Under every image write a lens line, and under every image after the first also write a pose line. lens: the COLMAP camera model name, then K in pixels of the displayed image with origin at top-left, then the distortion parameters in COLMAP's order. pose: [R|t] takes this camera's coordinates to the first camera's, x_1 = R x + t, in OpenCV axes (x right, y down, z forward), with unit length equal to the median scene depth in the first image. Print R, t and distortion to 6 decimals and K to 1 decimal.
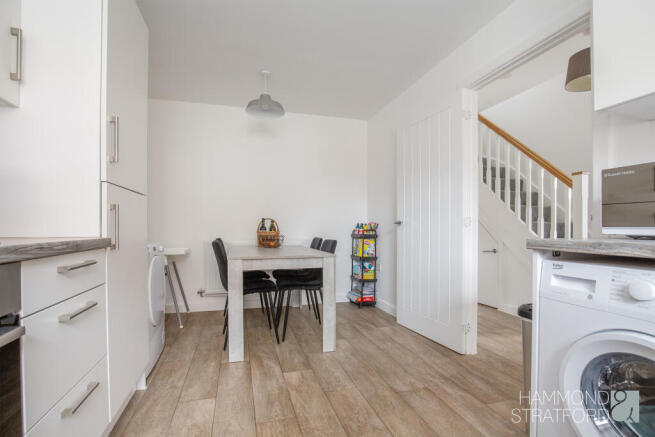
lens RADIAL K [[300.3, 0, 325.6], [0, 300.3, 230.9], [0, 0, 1]] dist [-0.017379, -0.000206]
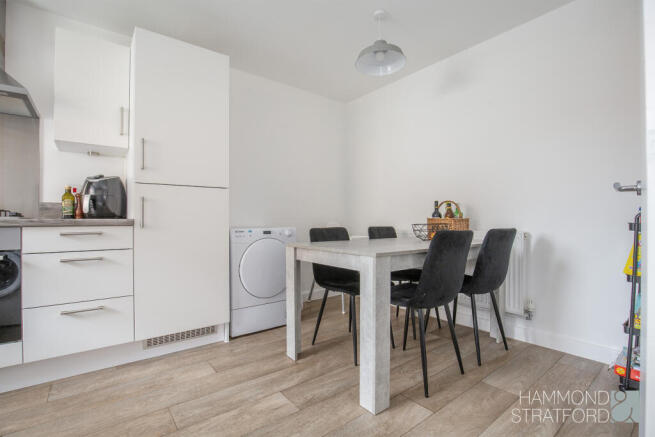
lens RADIAL K [[300.3, 0, 328.7], [0, 300.3, 221.2], [0, 0, 1]] dist [-0.017379, -0.000206]
pose [[0.381949, -0.006253, -0.924162, 0.666322], [-0.002565, 0.999966, -0.007826, 0.025486], [0.924180, 0.005360, 0.381920, 0.836599]]
